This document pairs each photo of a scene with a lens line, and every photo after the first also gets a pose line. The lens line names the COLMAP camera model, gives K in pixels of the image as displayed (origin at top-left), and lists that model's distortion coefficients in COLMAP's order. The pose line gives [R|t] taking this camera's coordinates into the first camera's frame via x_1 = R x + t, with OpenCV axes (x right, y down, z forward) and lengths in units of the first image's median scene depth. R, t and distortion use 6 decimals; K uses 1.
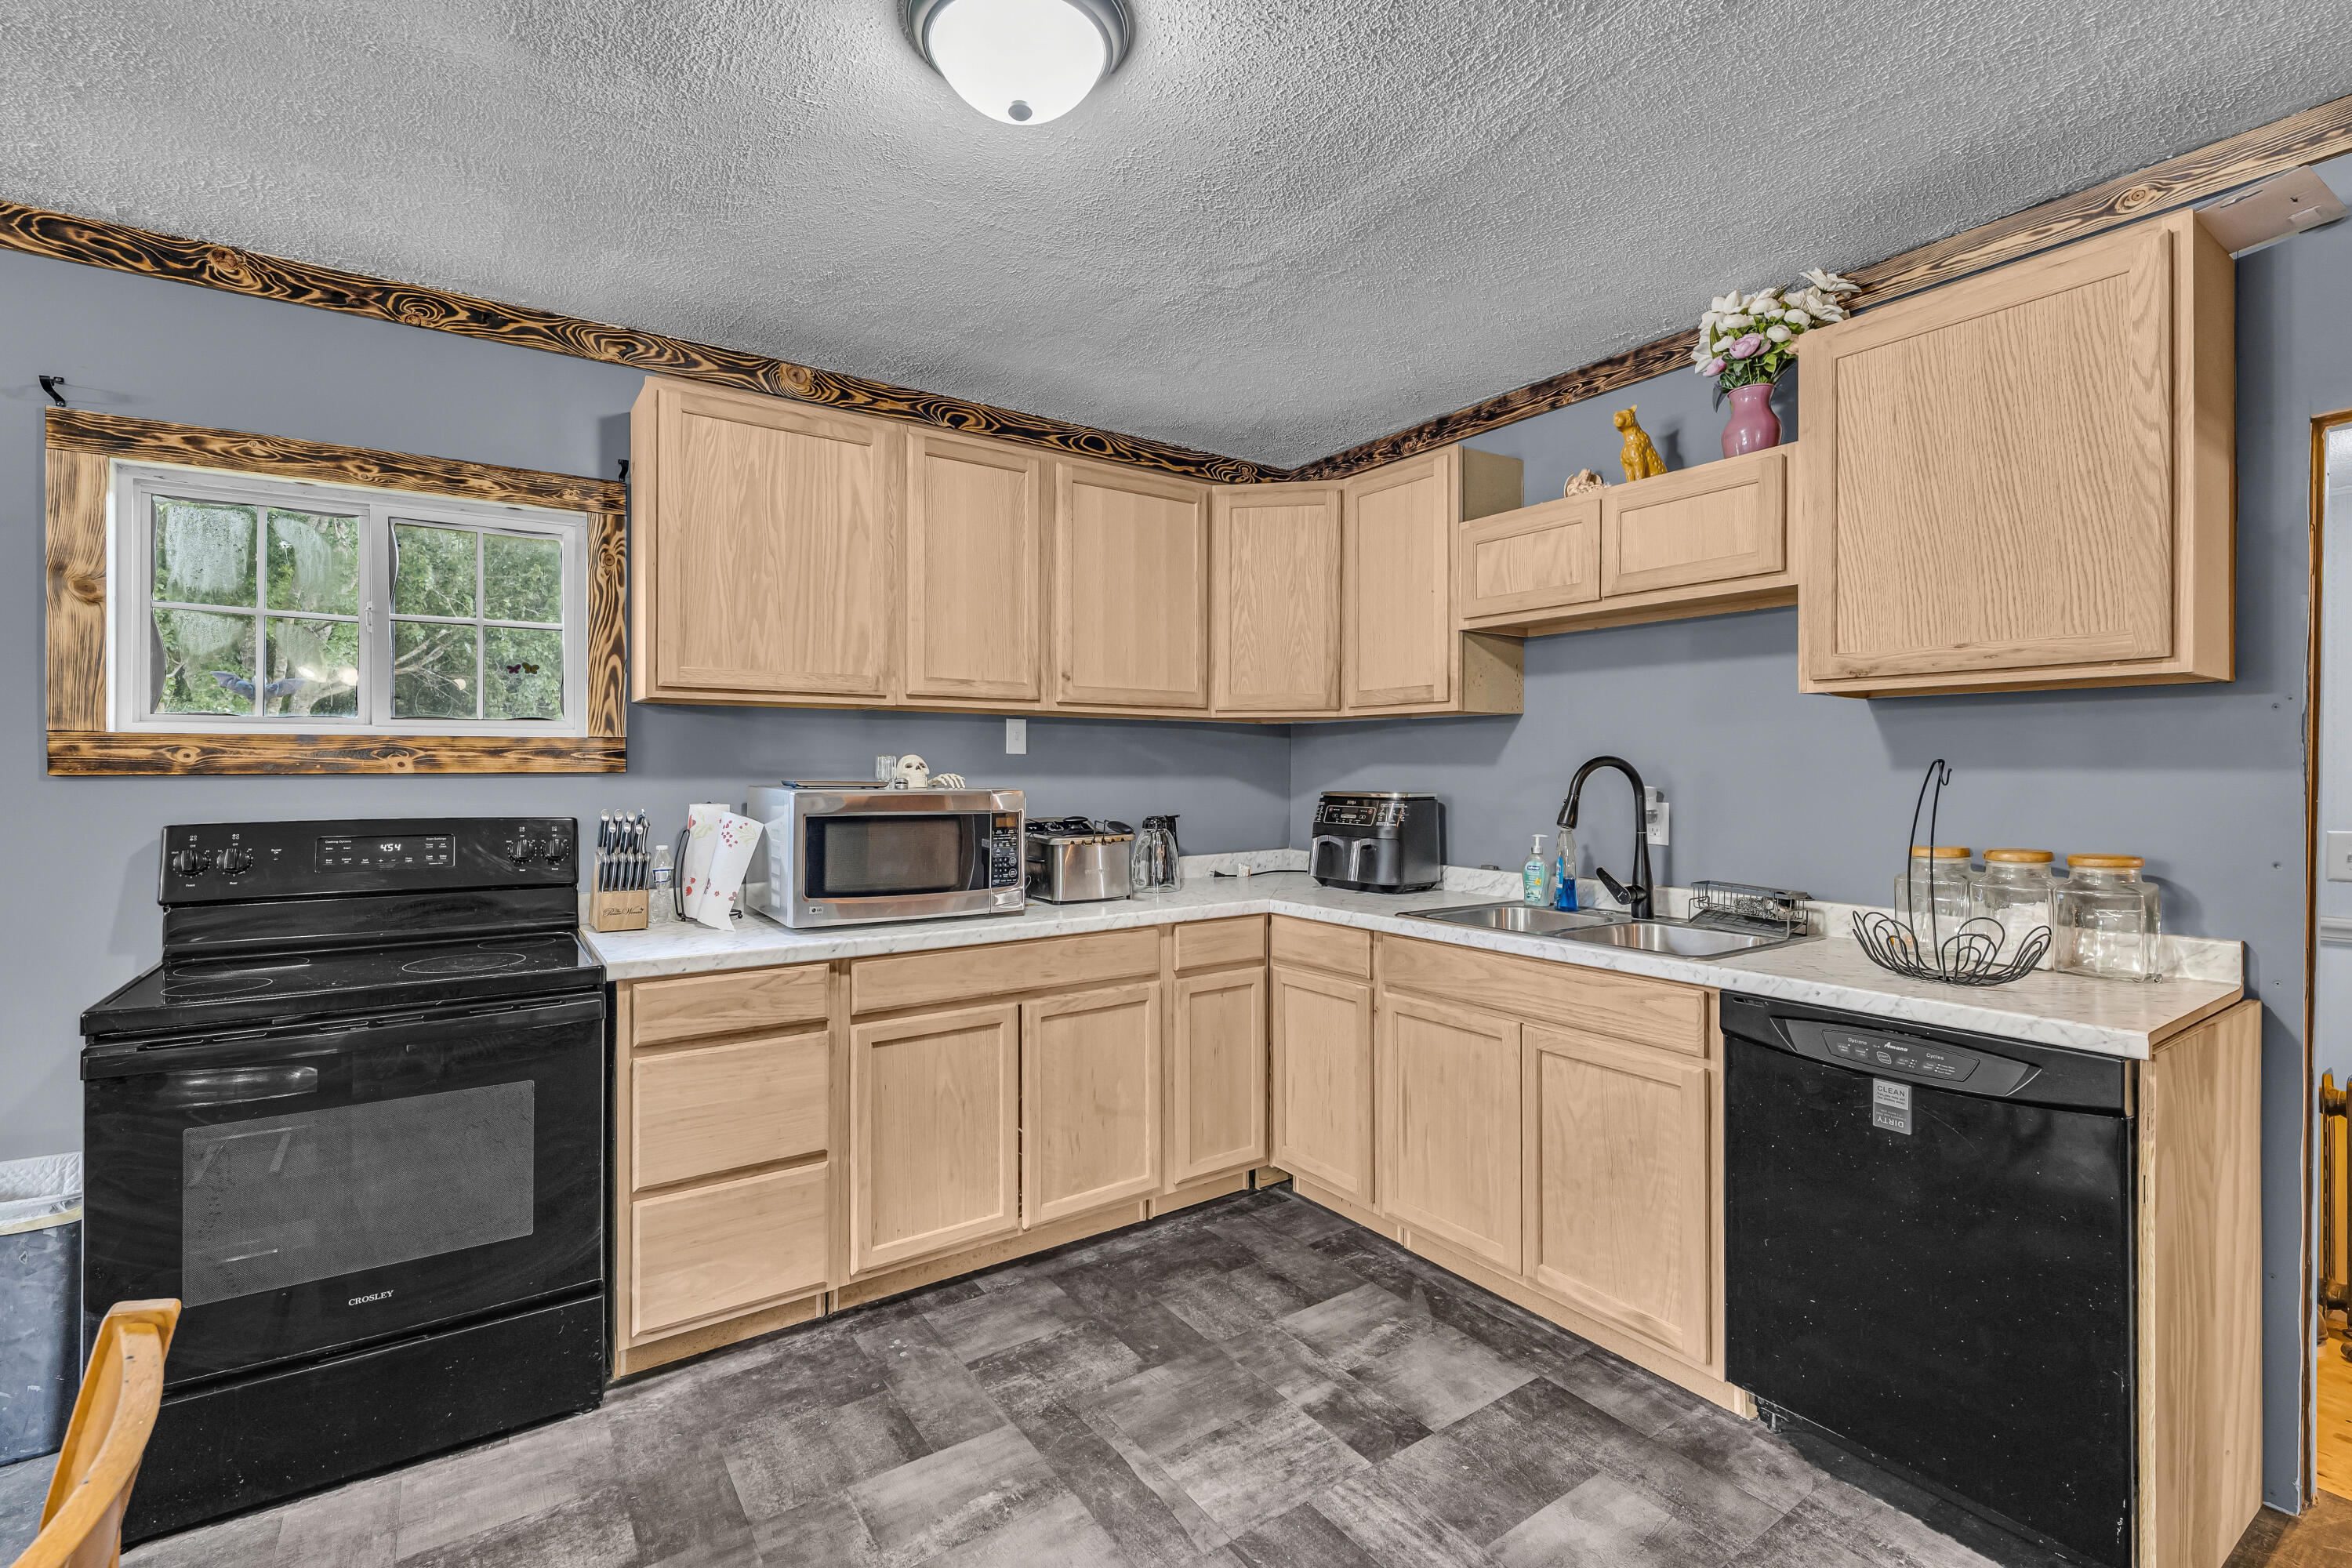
lens RADIAL K [[1038.8, 0, 1169.0], [0, 1038.8, 766.7], [0, 0, 1]] dist [-0.003403, 0.000088]
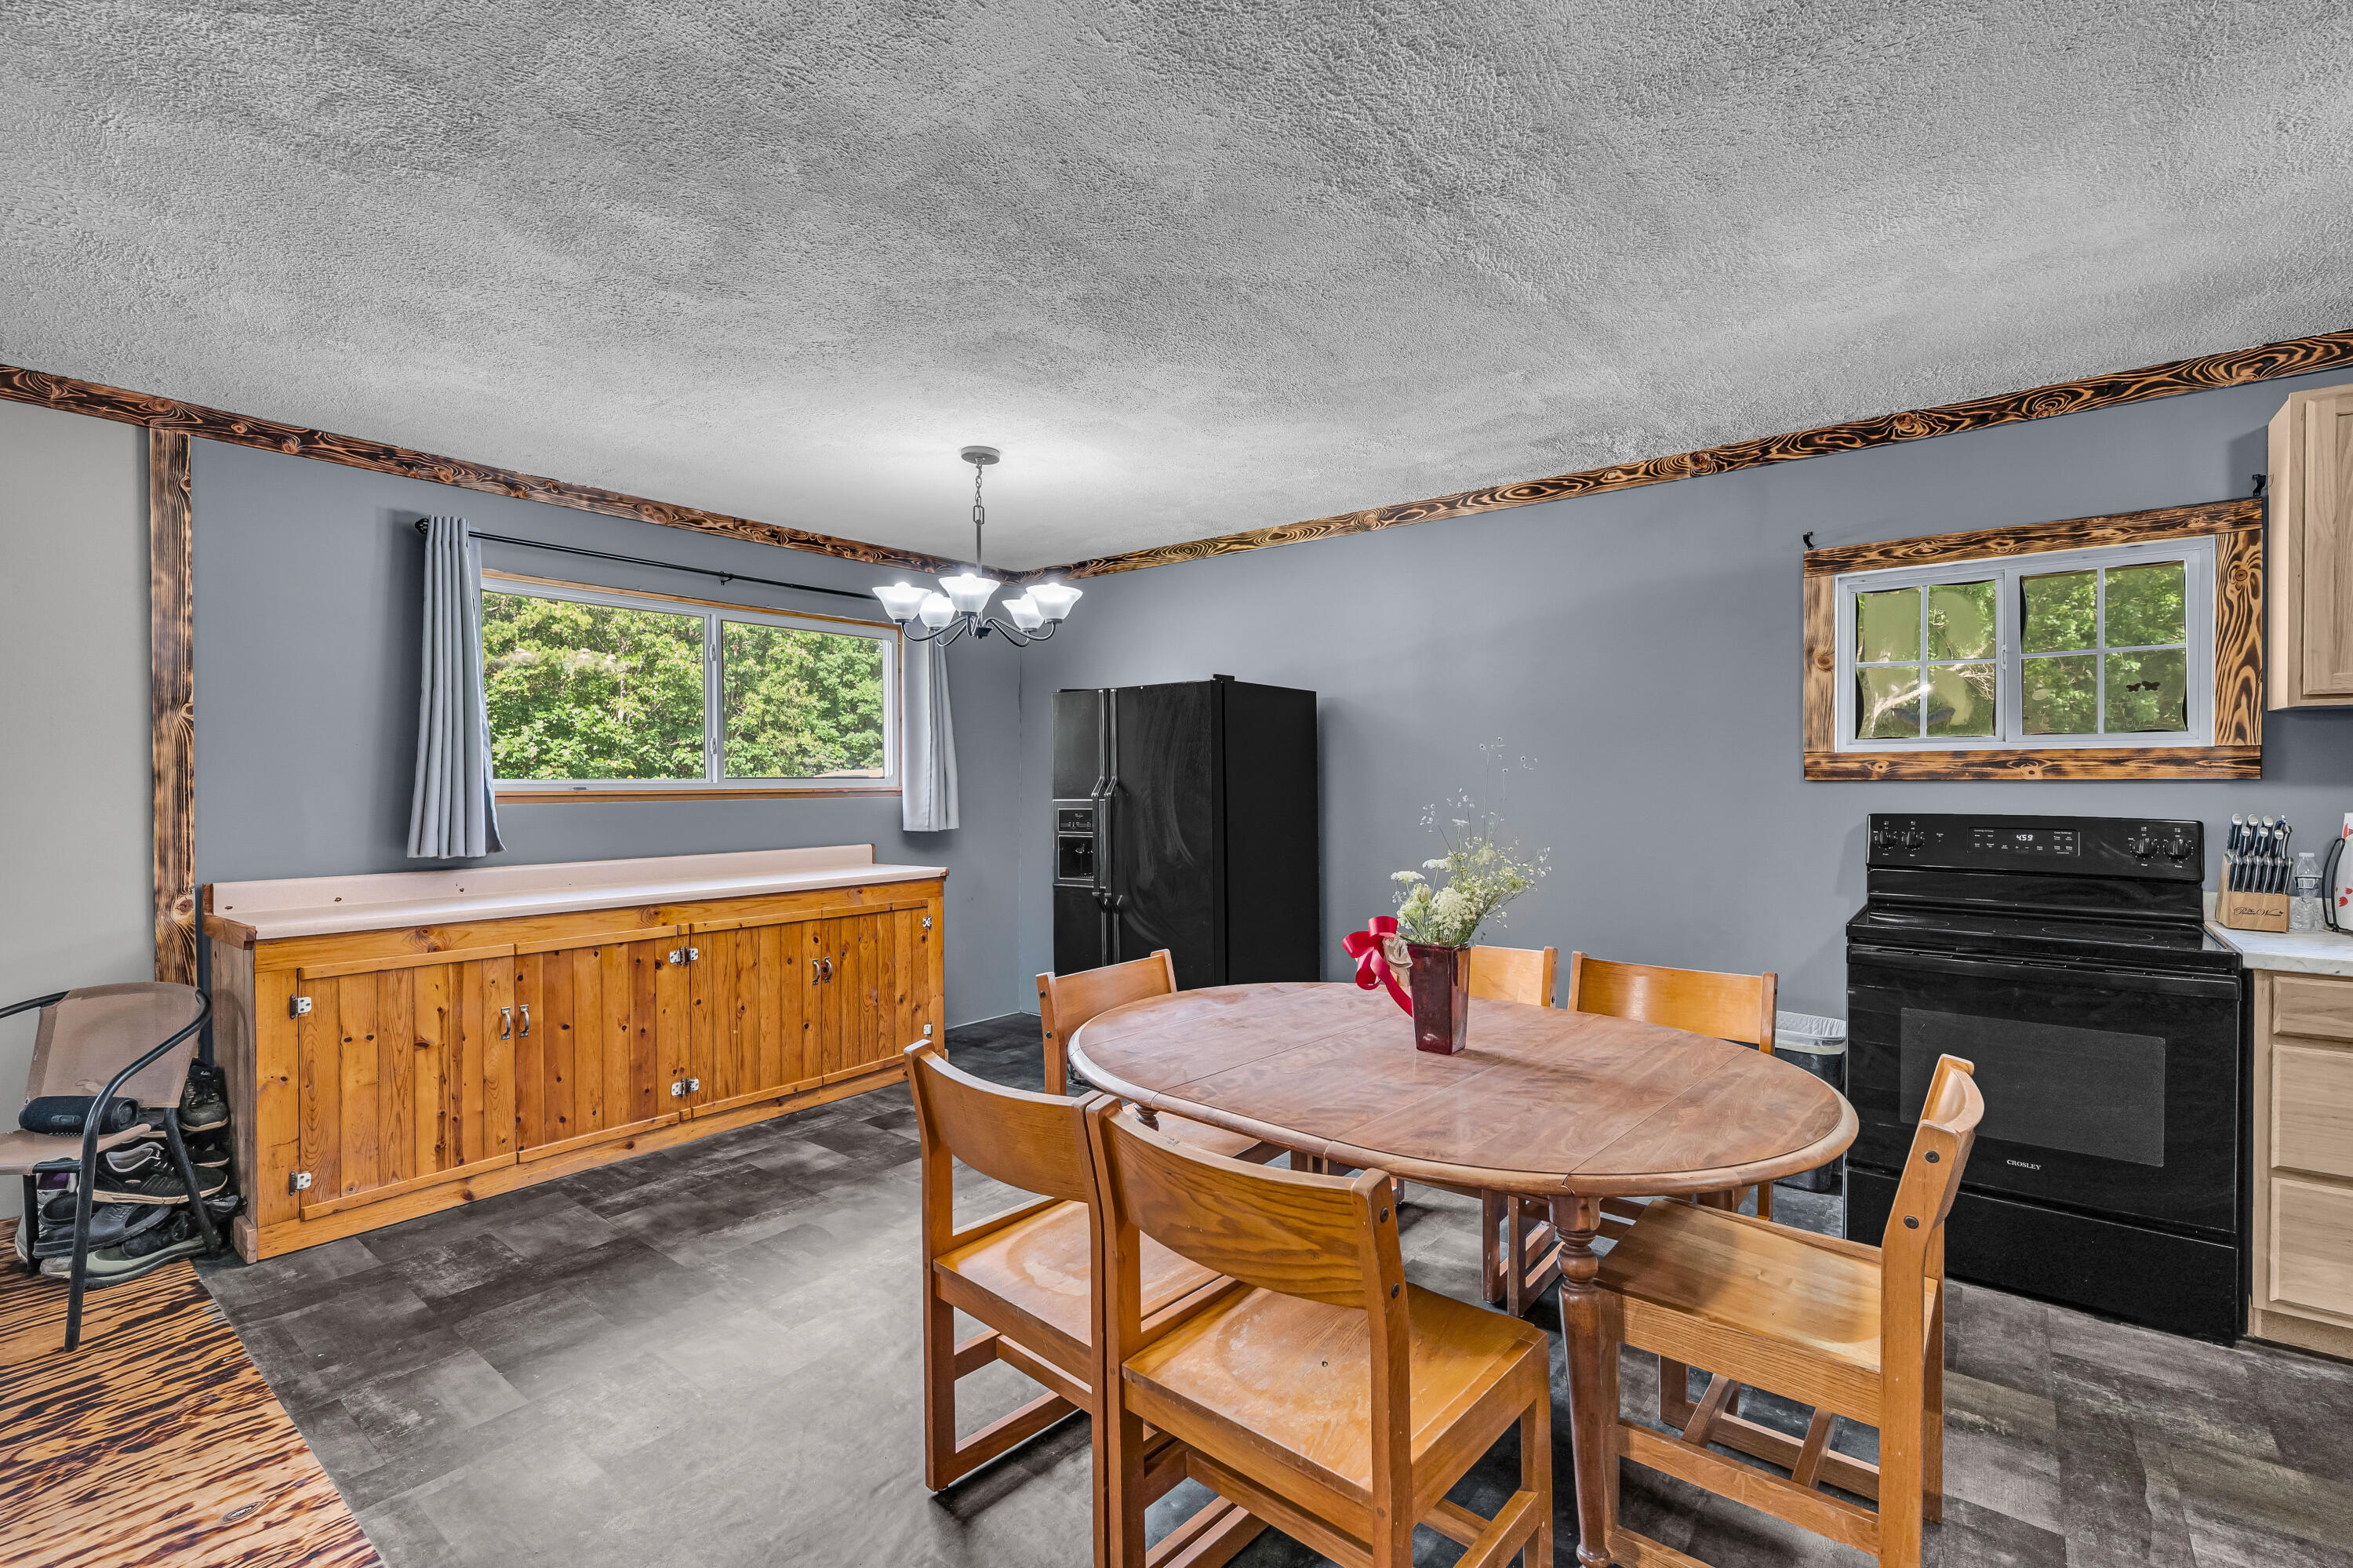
lens RADIAL K [[1043.1, 0, 1176.5], [0, 1043.1, 784.0], [0, 0, 1]] dist [-0.000401, 0.000269]
pose [[0.294631, 0.007459, -0.955582, 0.162684], [0.002169, 0.999962, 0.008474, -0.001169], [0.955609, -0.004569, 0.294604, -0.364296]]
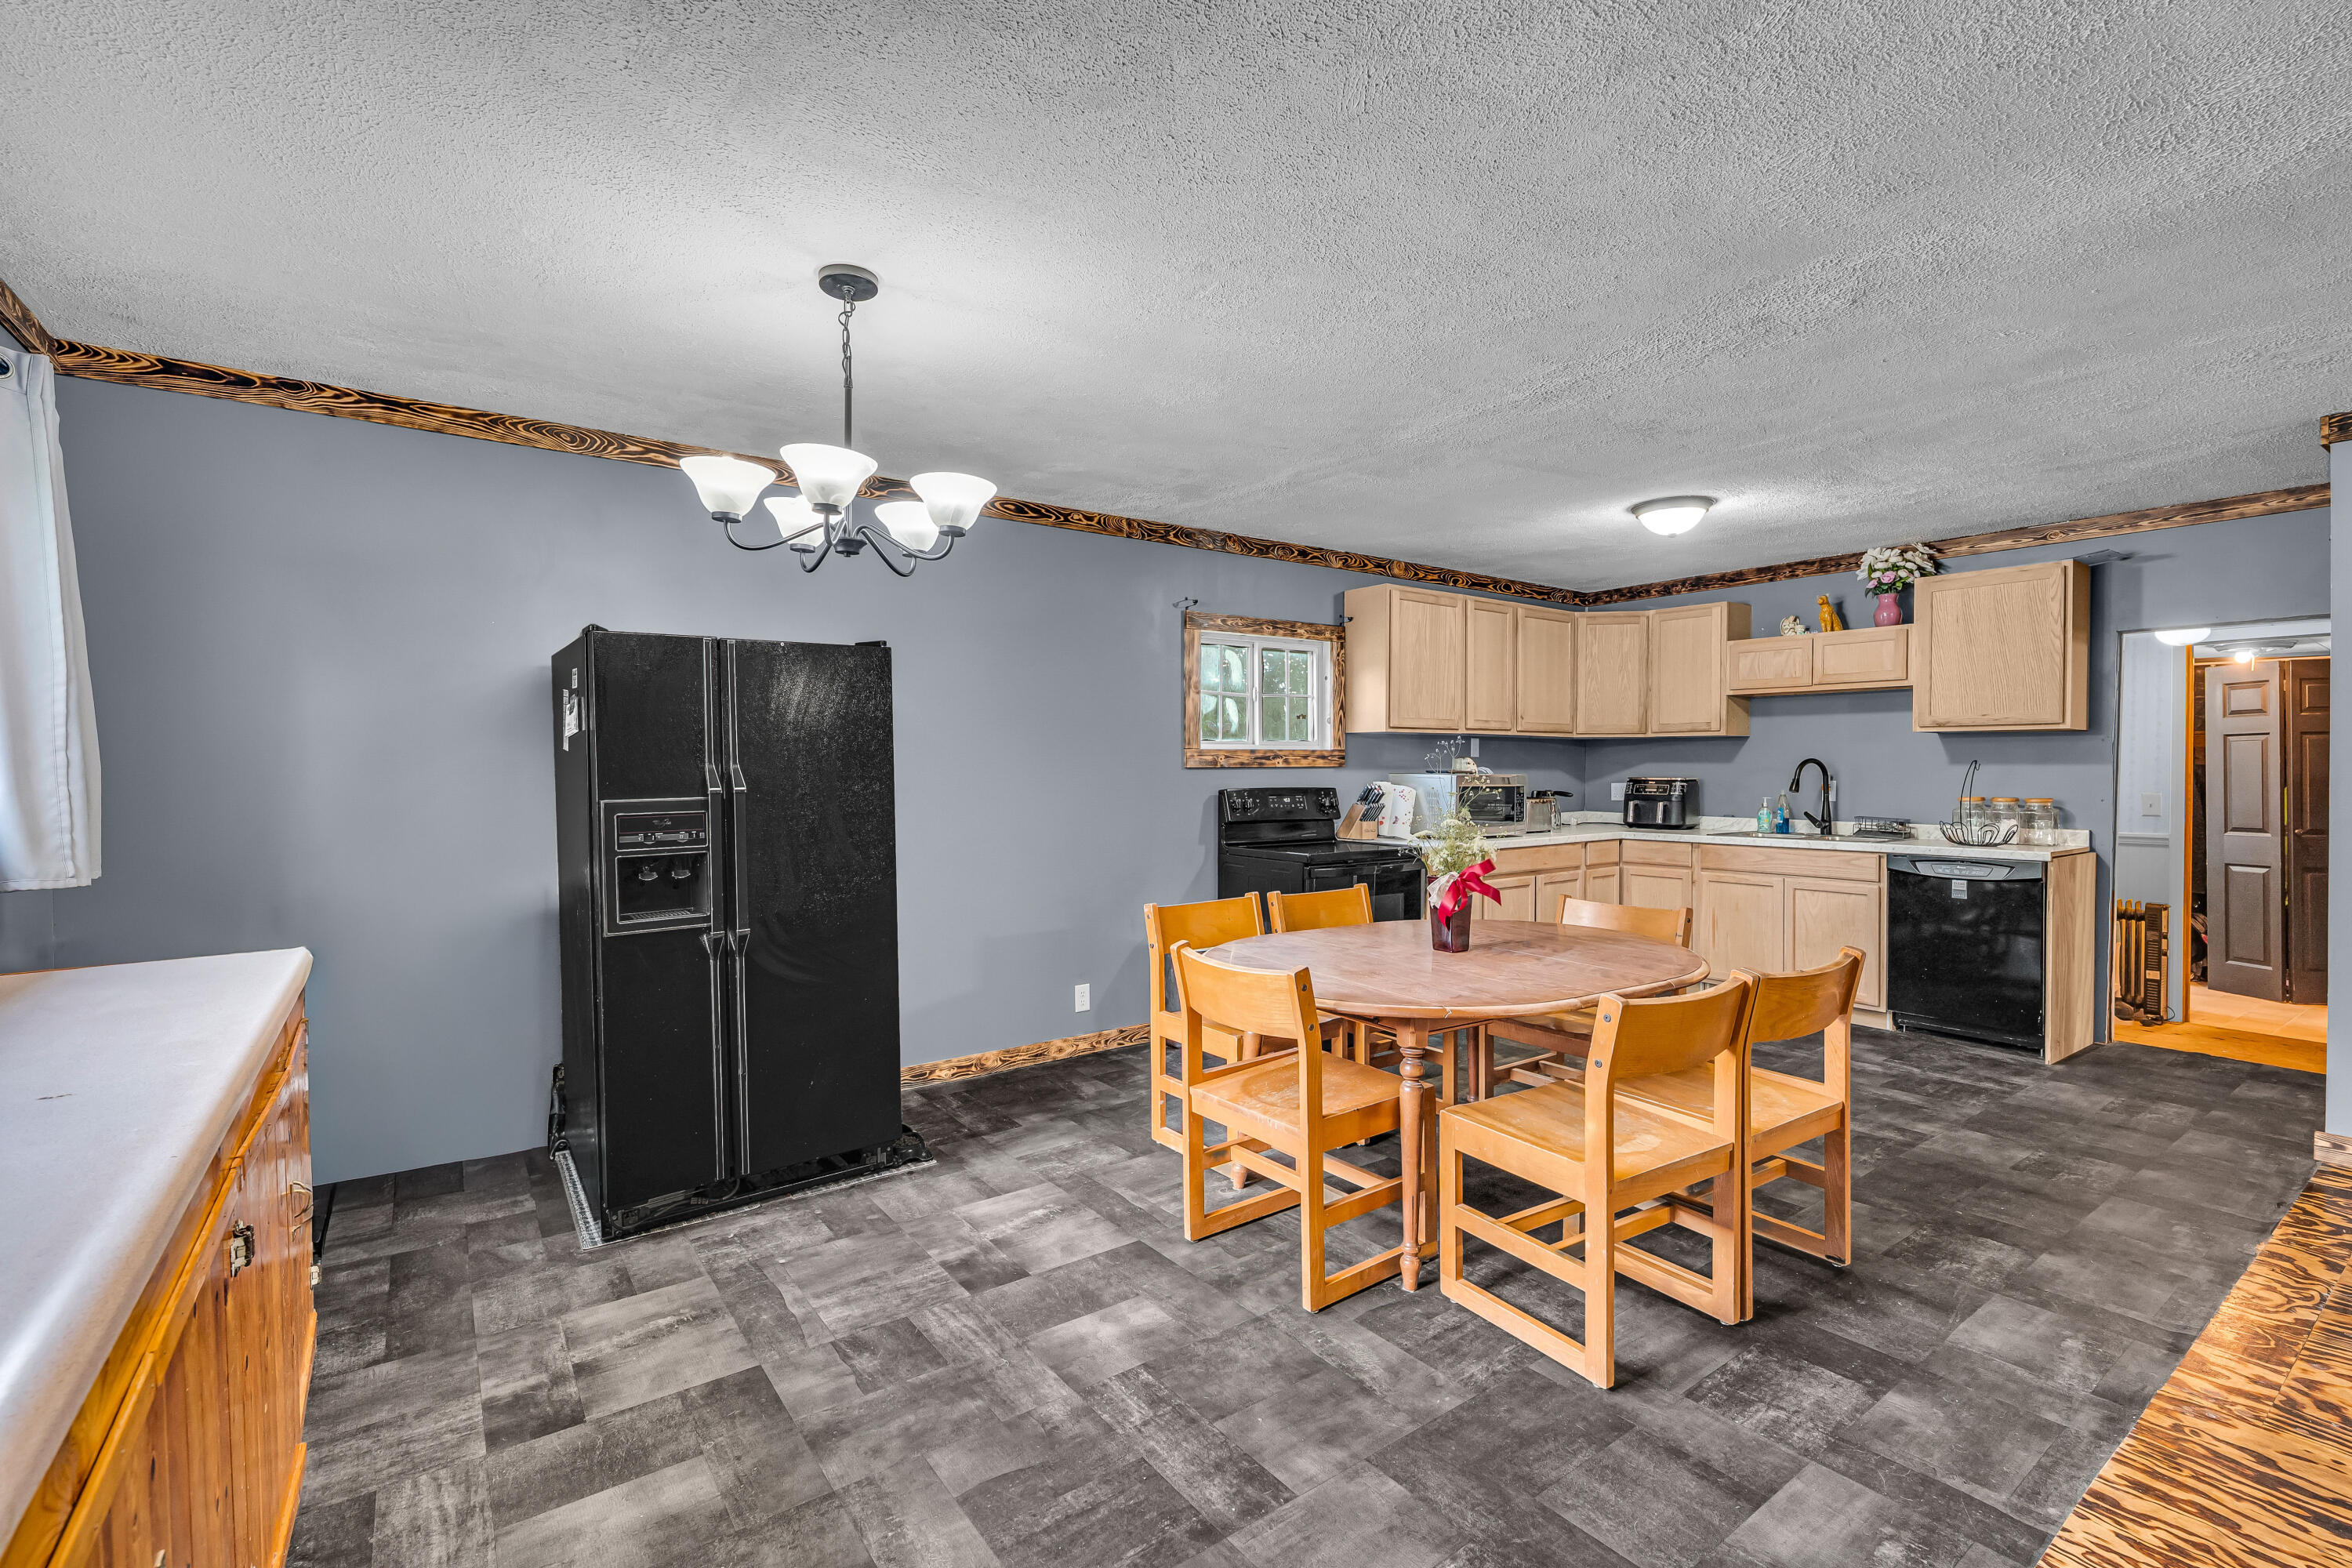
lens RADIAL K [[1032.5, 0, 1176.0], [0, 1032.5, 784.0], [0, 0, 1]] dist [-0.001174, 0.000274]
pose [[0.999624, -0.001838, 0.027370, -1.014525], [0.001330, 0.999826, 0.018586, 0.001348], [-0.027400, -0.018543, 0.999453, -1.164849]]
